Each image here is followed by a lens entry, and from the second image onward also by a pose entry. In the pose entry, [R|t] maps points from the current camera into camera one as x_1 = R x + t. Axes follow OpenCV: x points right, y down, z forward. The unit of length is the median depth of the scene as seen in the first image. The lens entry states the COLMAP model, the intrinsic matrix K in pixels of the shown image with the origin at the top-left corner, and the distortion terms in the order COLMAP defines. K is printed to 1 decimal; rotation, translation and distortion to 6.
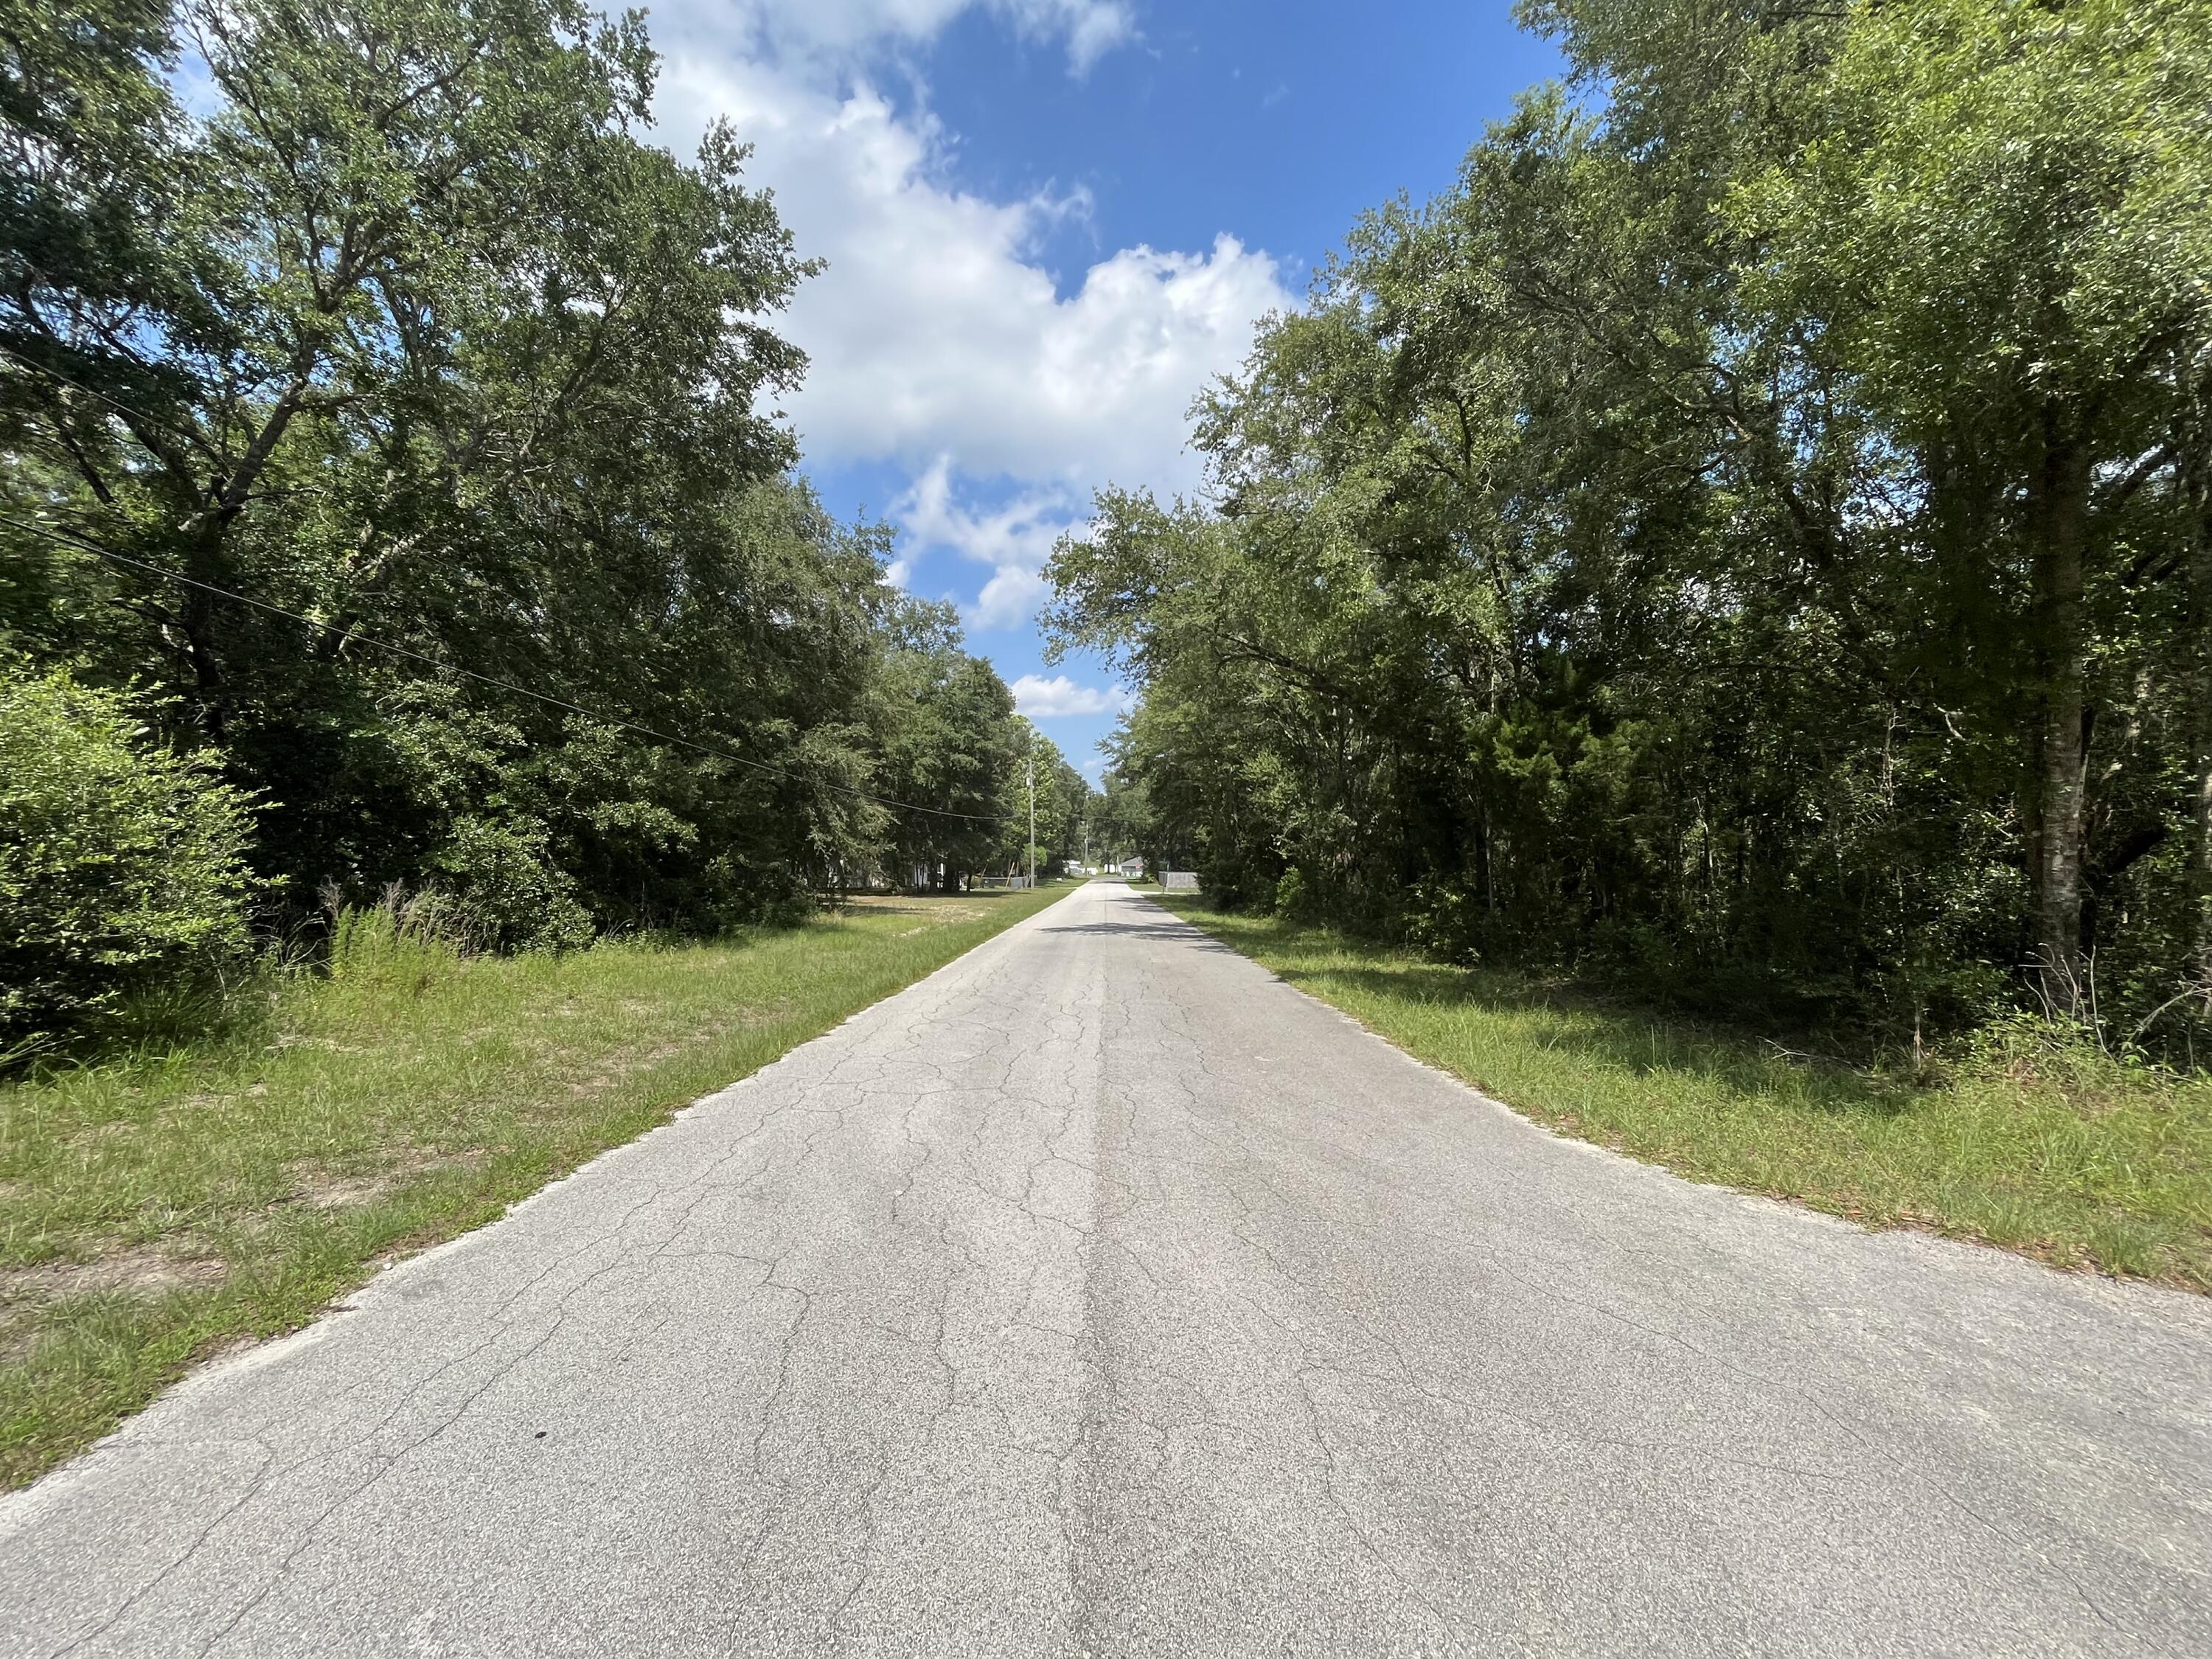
lens RADIAL K [[881.9, 0, 1109.2], [0, 881.9, 816.0], [0, 0, 1]] dist [0.000044, -0.000233]
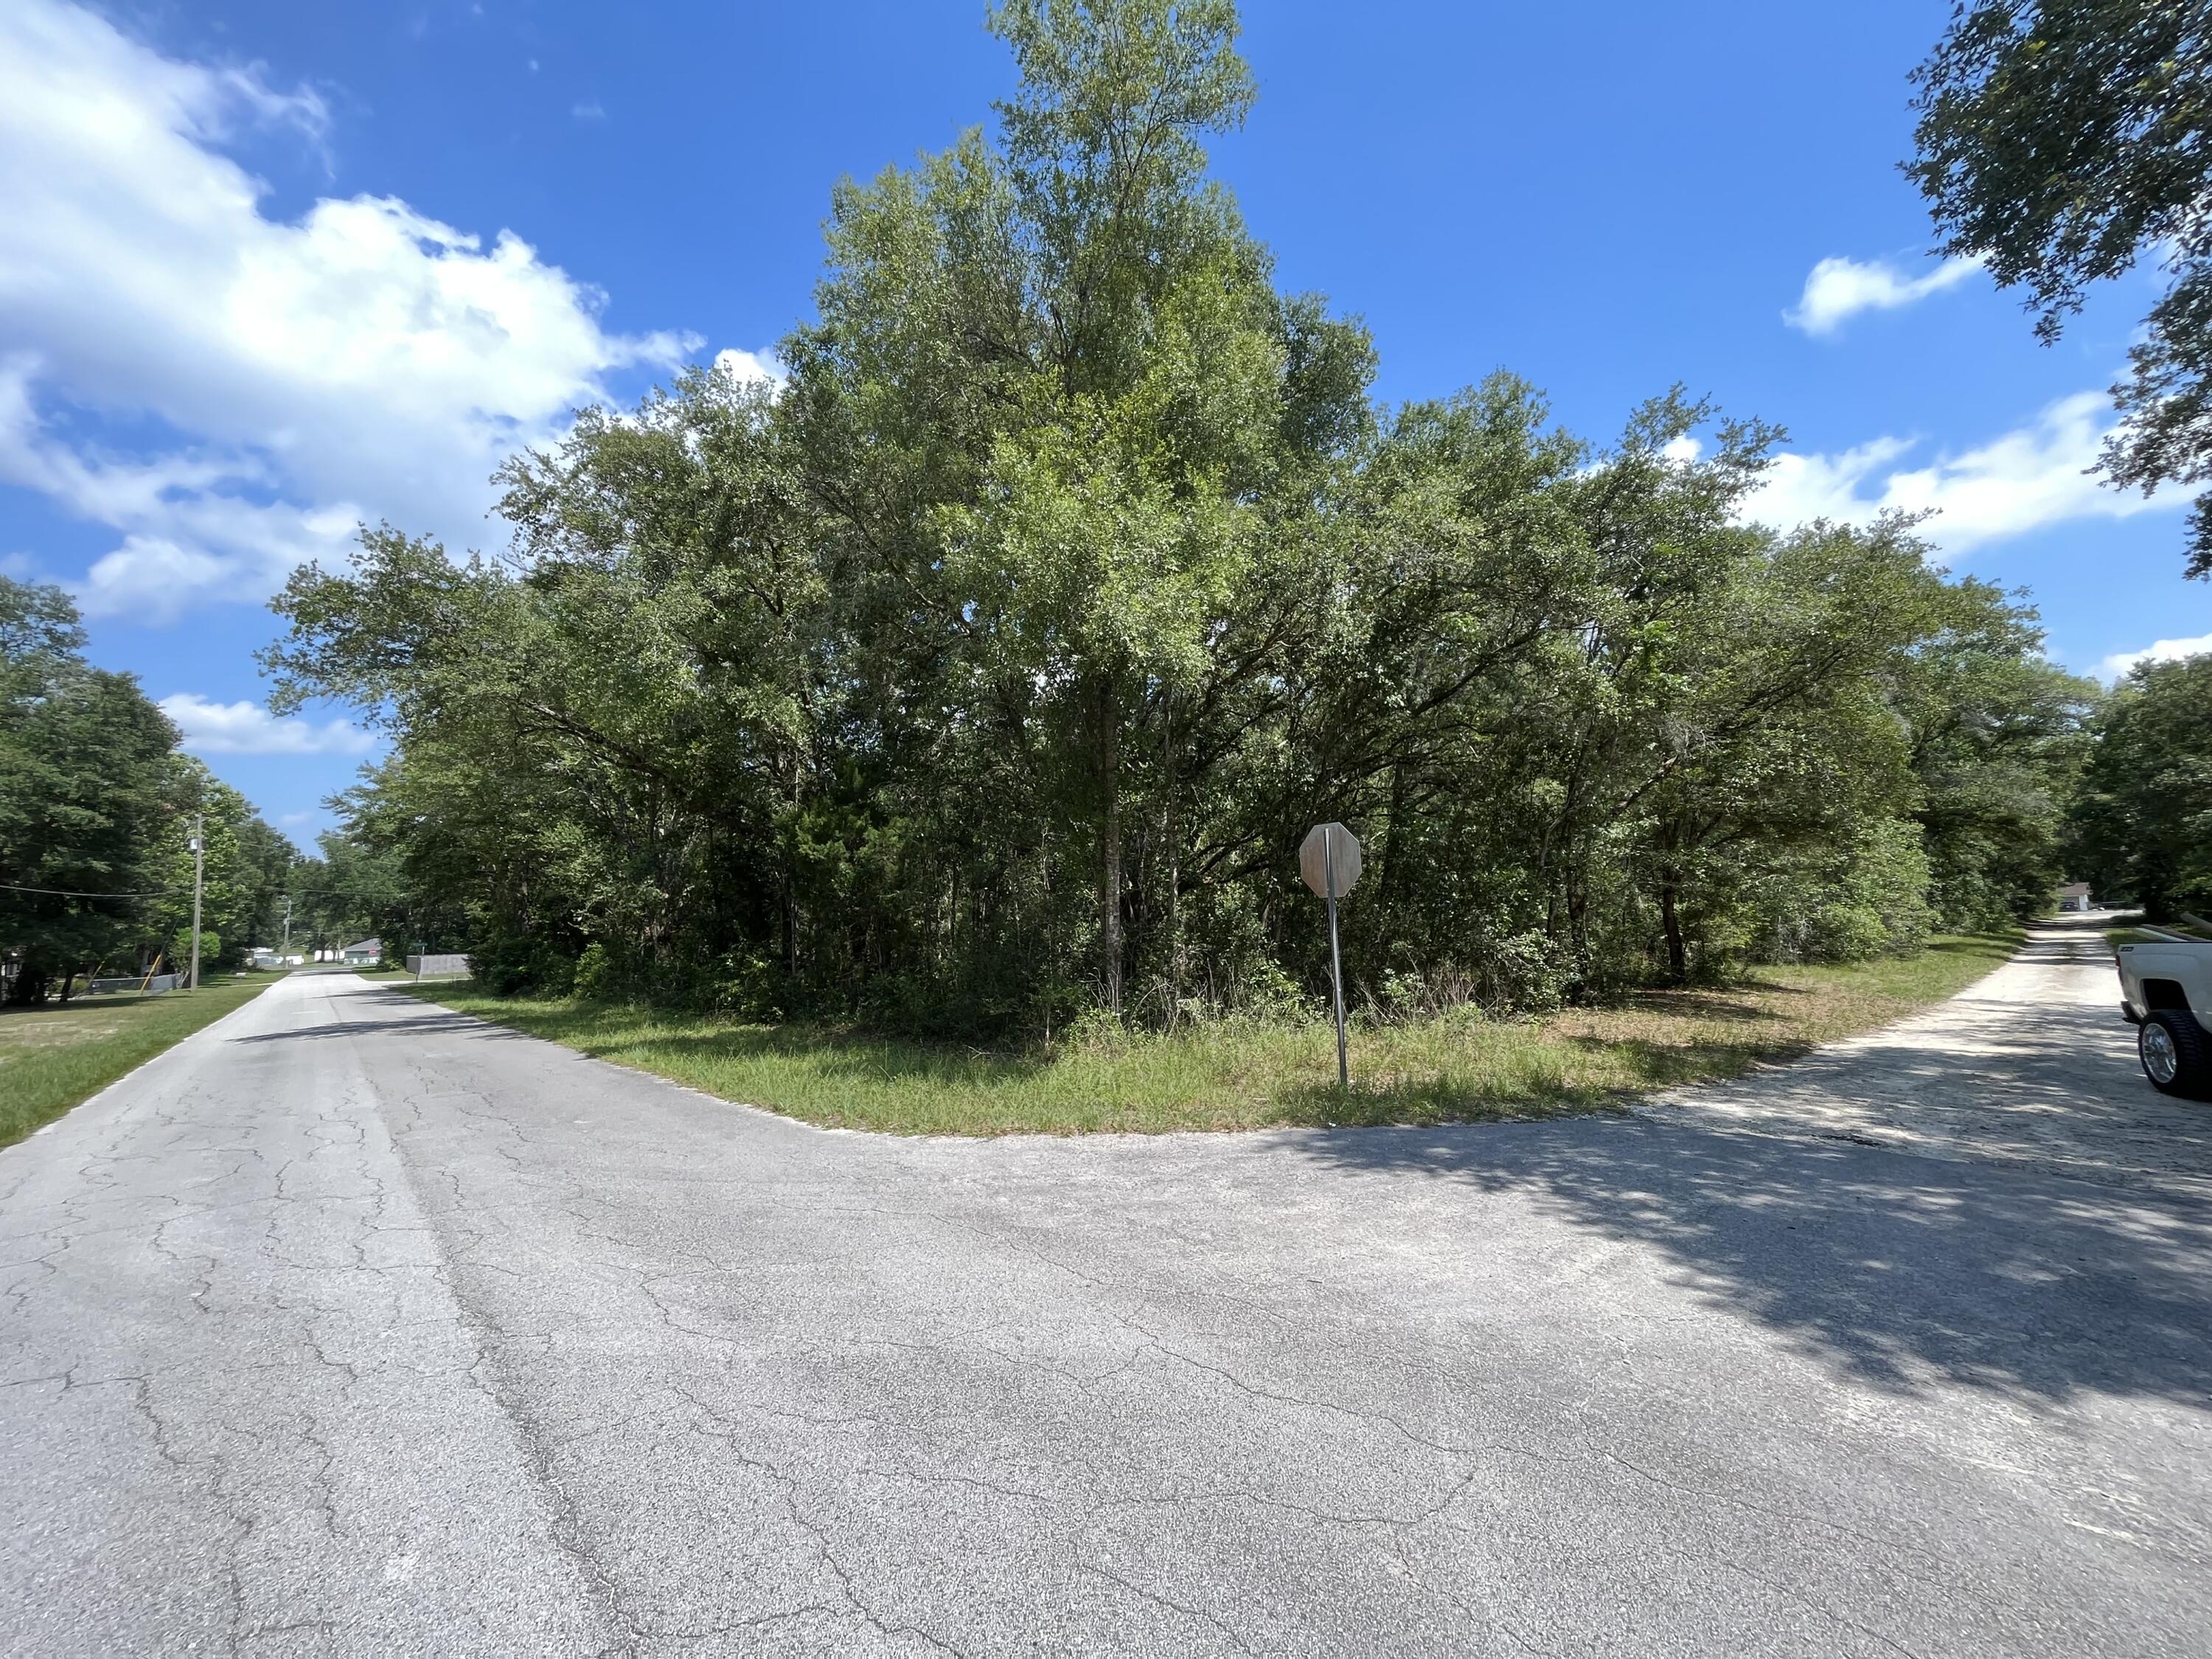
lens RADIAL K [[897.1, 0, 1106.0], [0, 897.1, 829.5], [0, 0, 1]] dist [-0.003249, 0.000068]
pose [[0.743458, 0.032866, 0.667975, -0.047723], [0.005029, 0.998489, -0.054725, -0.012856], [-0.668764, 0.044045, 0.742169, -0.138948]]
